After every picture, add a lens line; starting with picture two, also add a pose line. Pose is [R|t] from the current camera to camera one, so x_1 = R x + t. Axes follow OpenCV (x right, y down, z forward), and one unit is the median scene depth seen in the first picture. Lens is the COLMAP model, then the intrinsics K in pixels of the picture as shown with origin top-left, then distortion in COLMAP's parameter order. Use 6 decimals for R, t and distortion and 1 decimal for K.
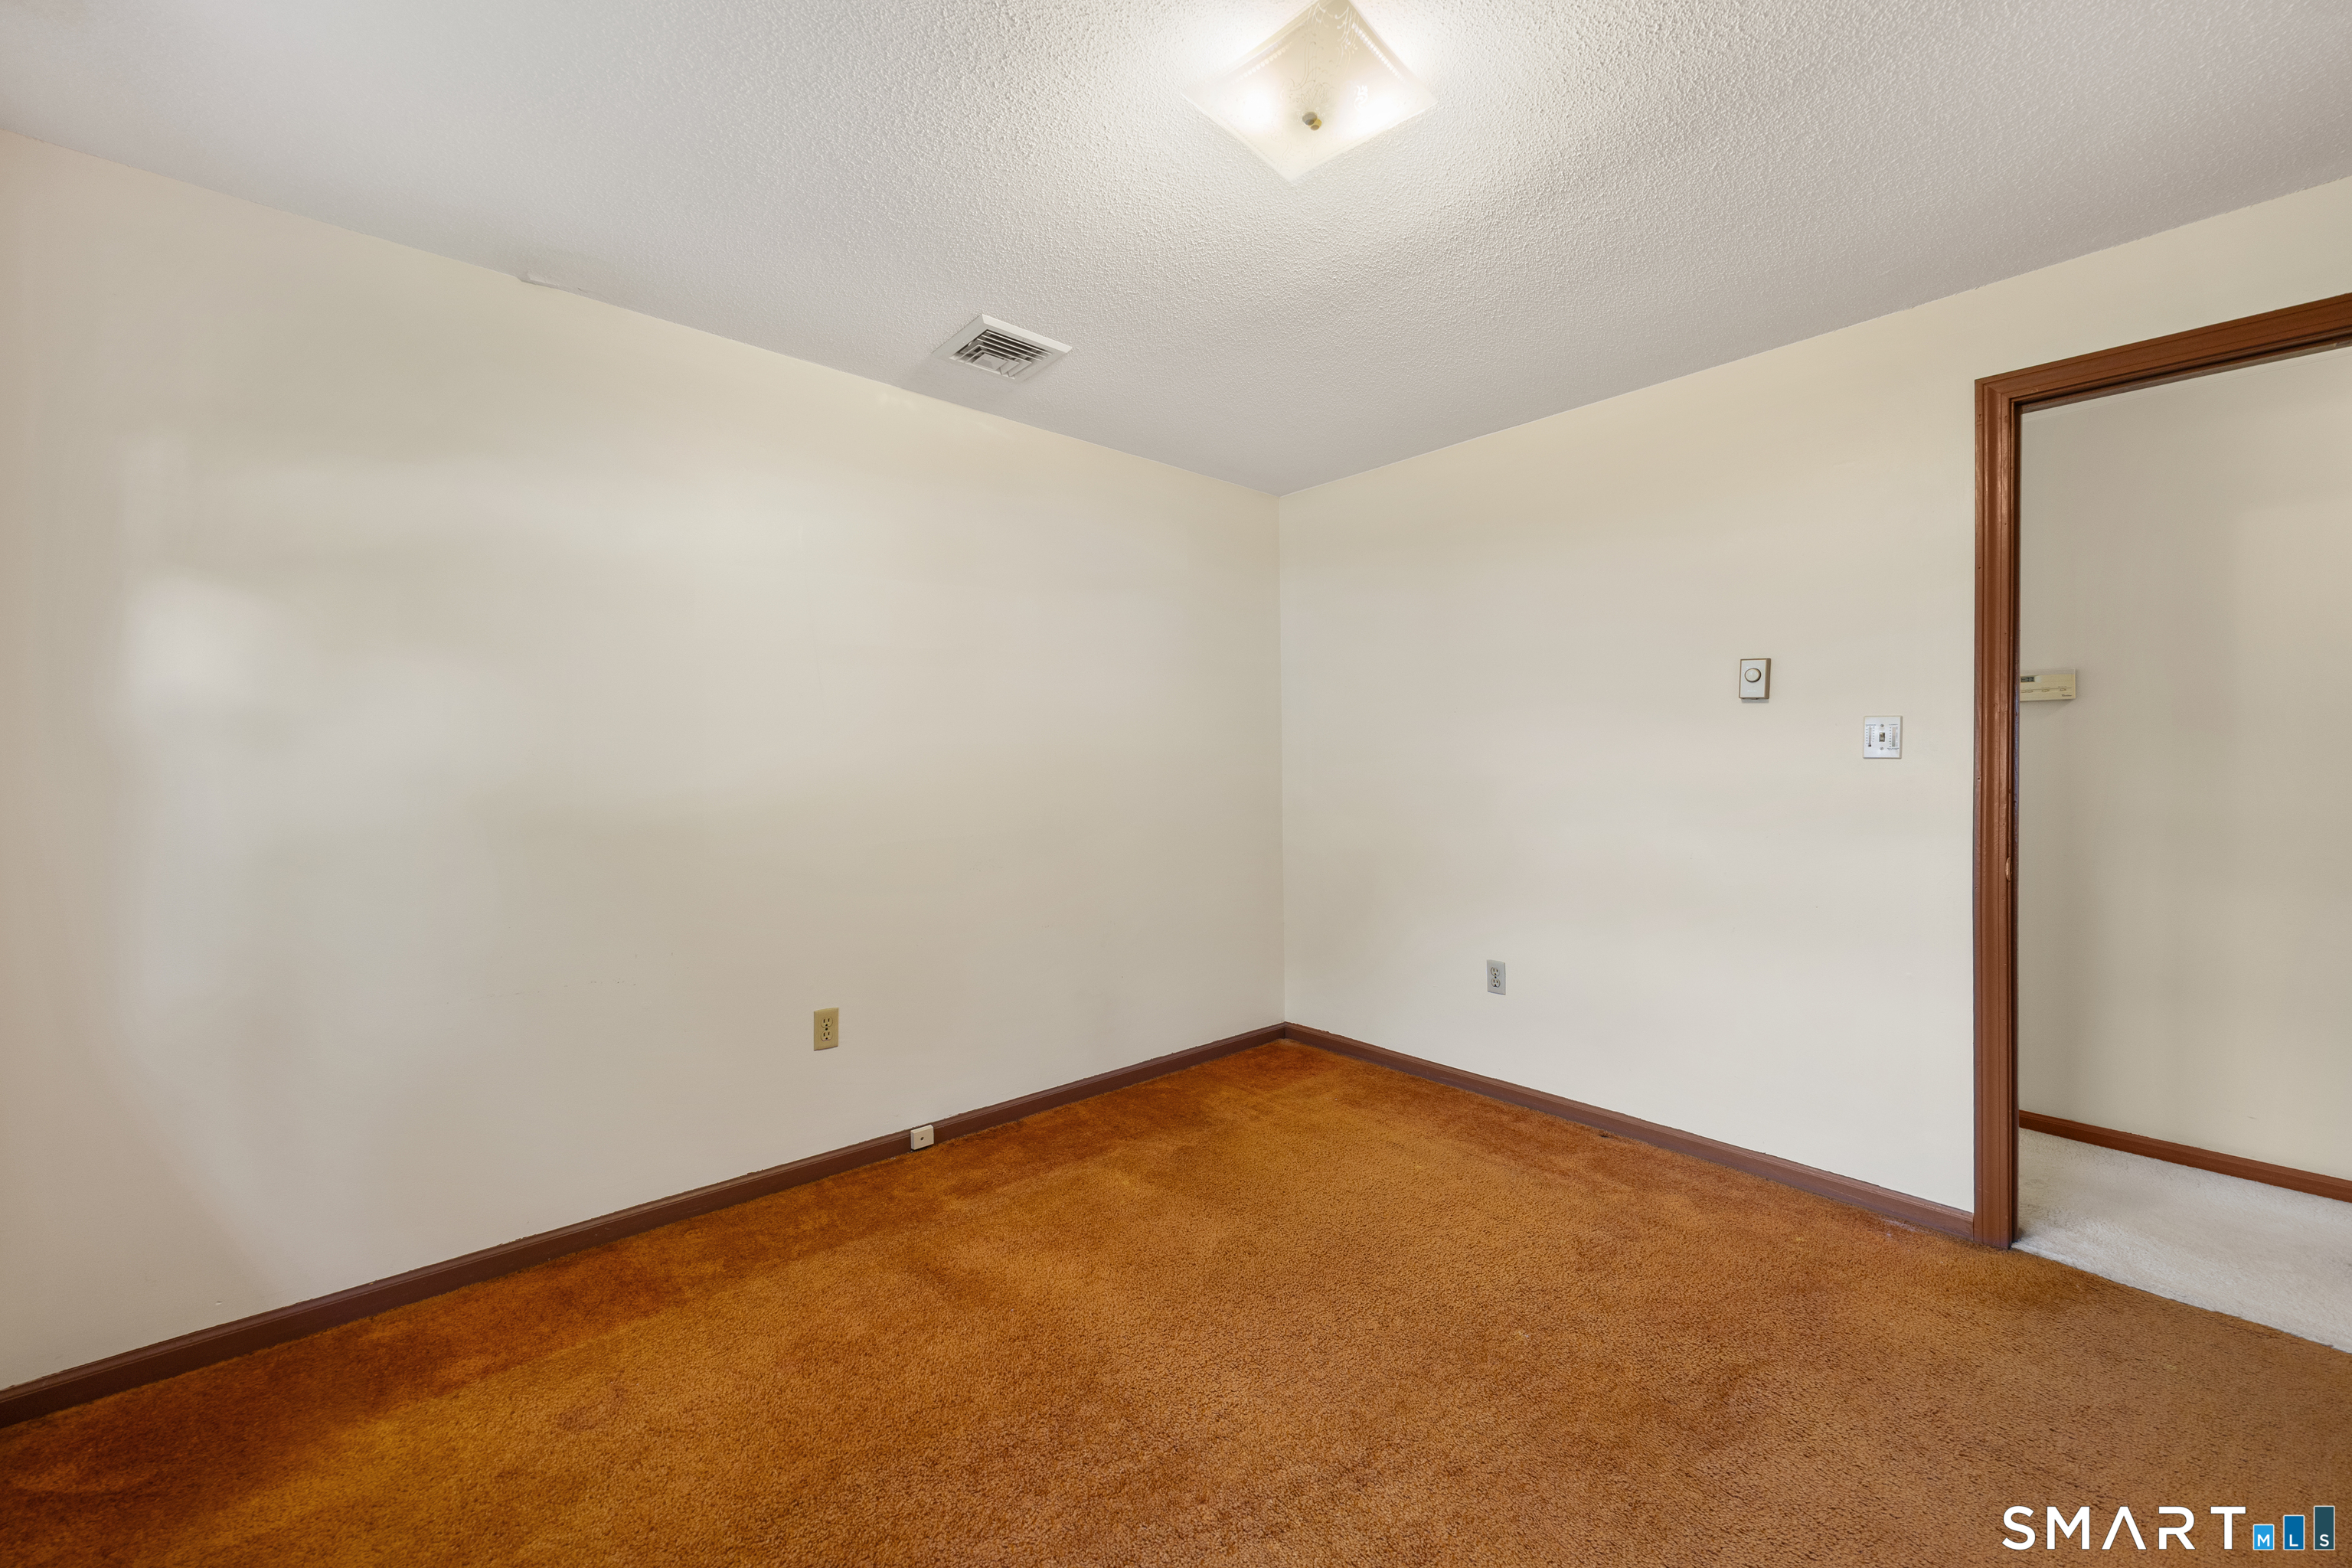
lens RADIAL K [[904.4, 0, 1181.7], [0, 904.4, 761.0], [0, 0, 1]] dist [0.001839, -0.000208]
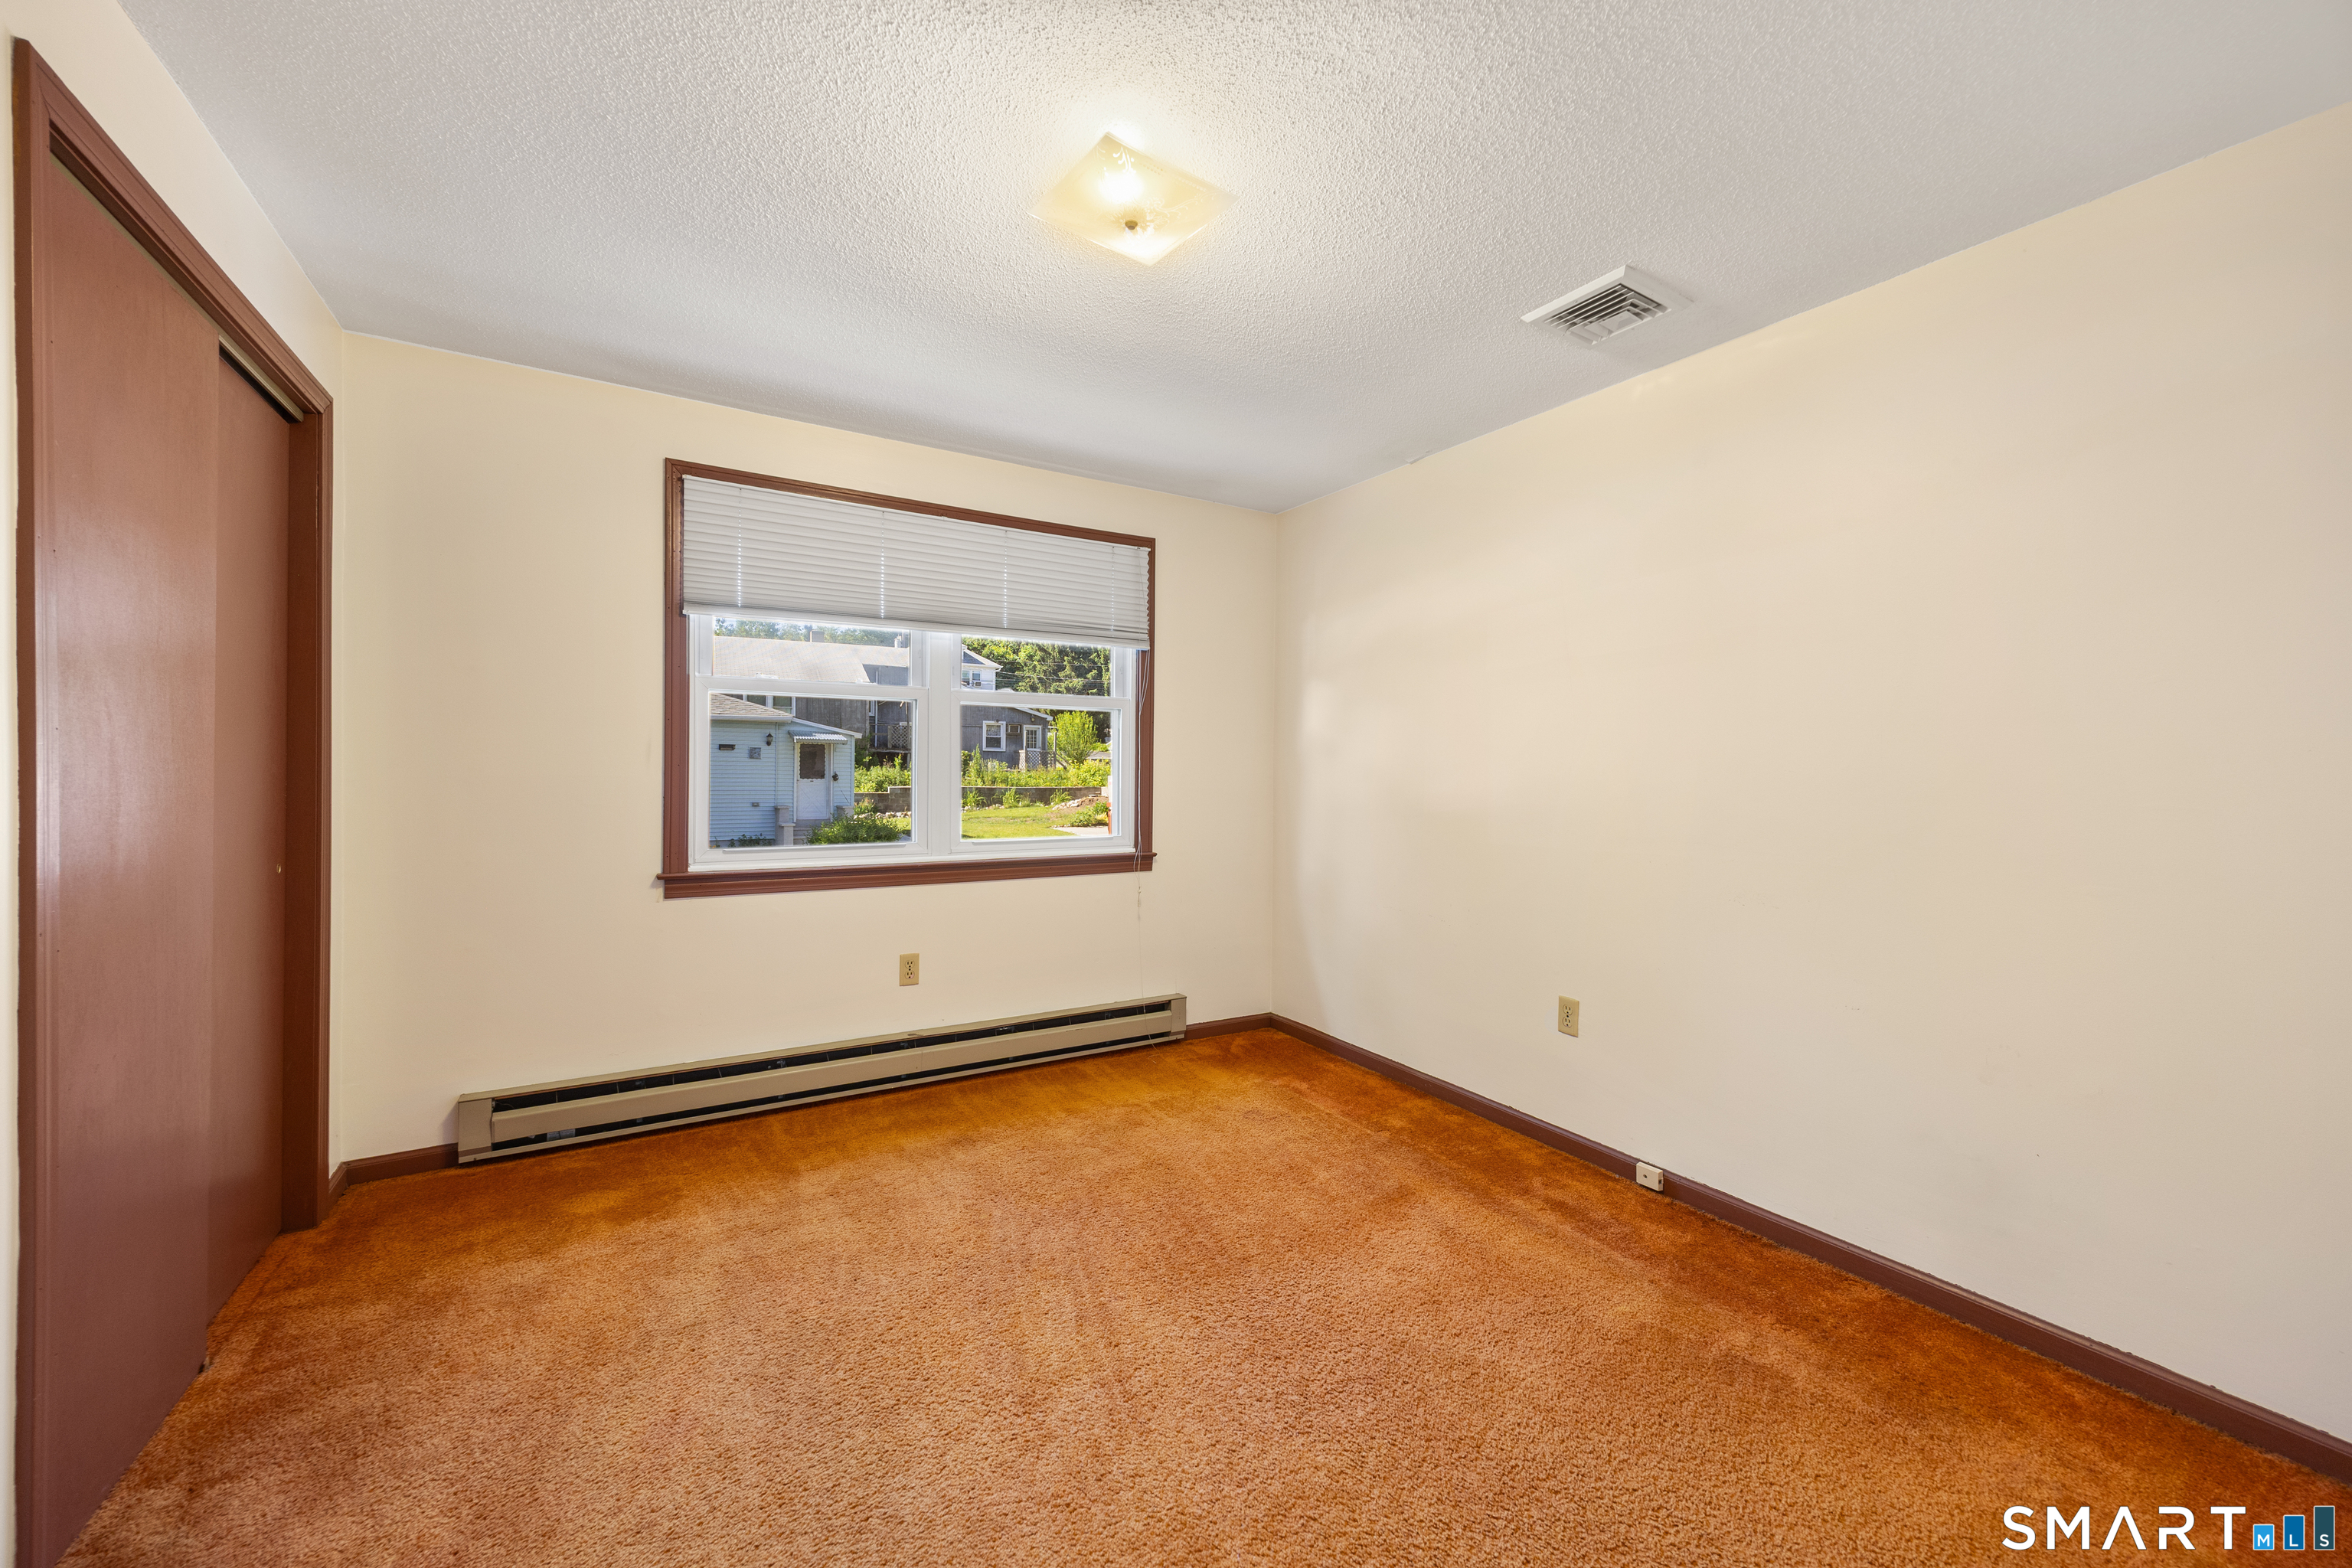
lens RADIAL K [[904.4, 0, 1184.5], [0, 904.4, 776.8], [0, 0, 1]] dist [0.001839, -0.000208]
pose [[-0.187377, 0.009040, -0.982246, 0.743719], [-0.009831, 0.999890, 0.011078, 0.003391], [0.982239, 0.011732, -0.187268, 0.742472]]
